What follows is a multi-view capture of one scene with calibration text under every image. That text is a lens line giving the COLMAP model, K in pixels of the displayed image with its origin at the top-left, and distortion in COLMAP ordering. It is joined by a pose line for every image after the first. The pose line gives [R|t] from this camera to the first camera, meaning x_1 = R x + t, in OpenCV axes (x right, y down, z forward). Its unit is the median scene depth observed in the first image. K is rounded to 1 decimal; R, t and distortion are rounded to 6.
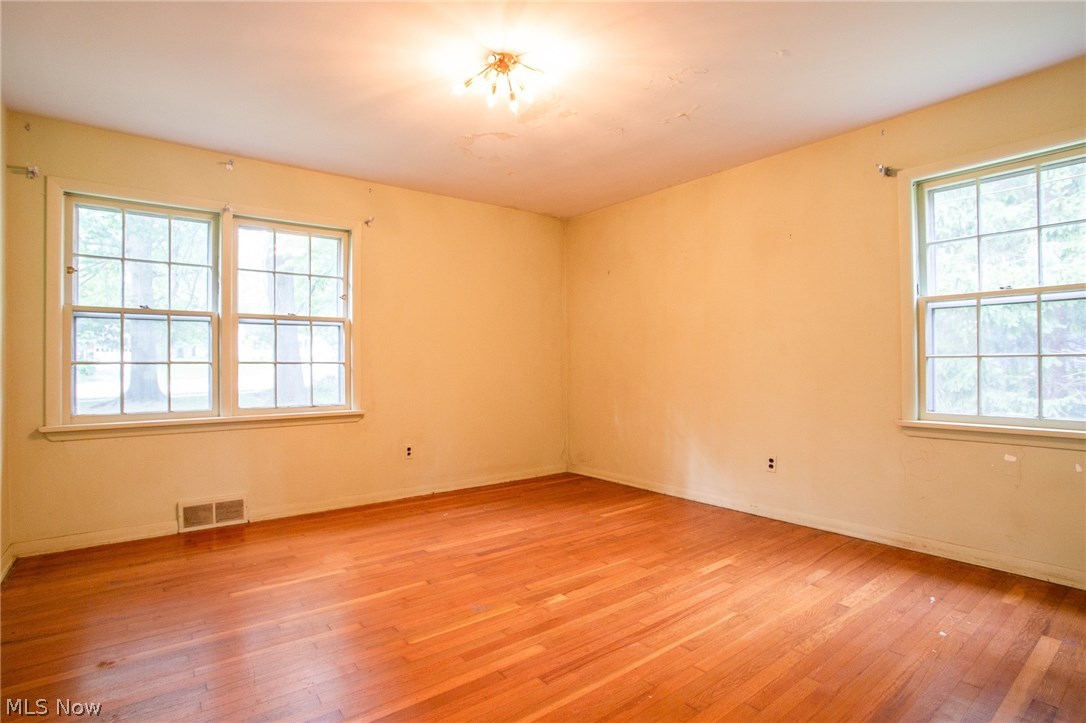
lens RADIAL K [[544.7, 0, 522.0], [0, 544.7, 361.0], [0, 0, 1]] dist [-0.074334, 0.027750]
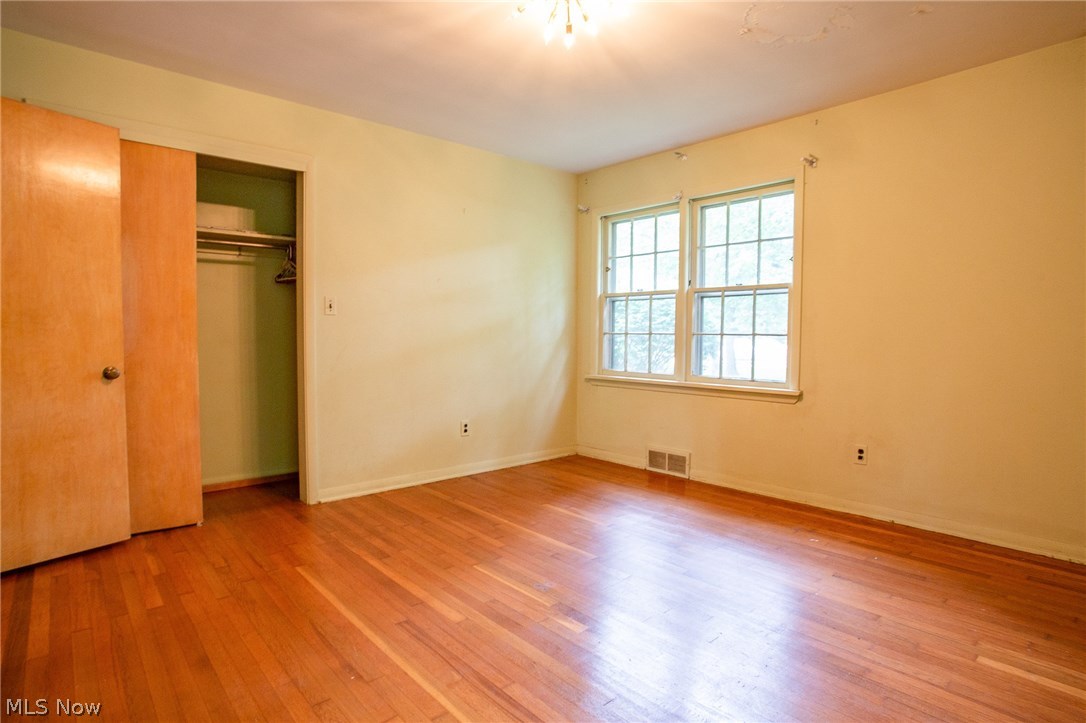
lens RADIAL K [[561.2, 0, 554.7], [0, 561.2, 365.5], [0, 0, 1]] dist [-0.087078, 0.031729]
pose [[0.098297, 0.059183, -0.993396, 0.590841], [-0.002155, 0.998240, 0.059258, 0.000464], [0.995155, -0.003684, 0.098252, 0.608404]]
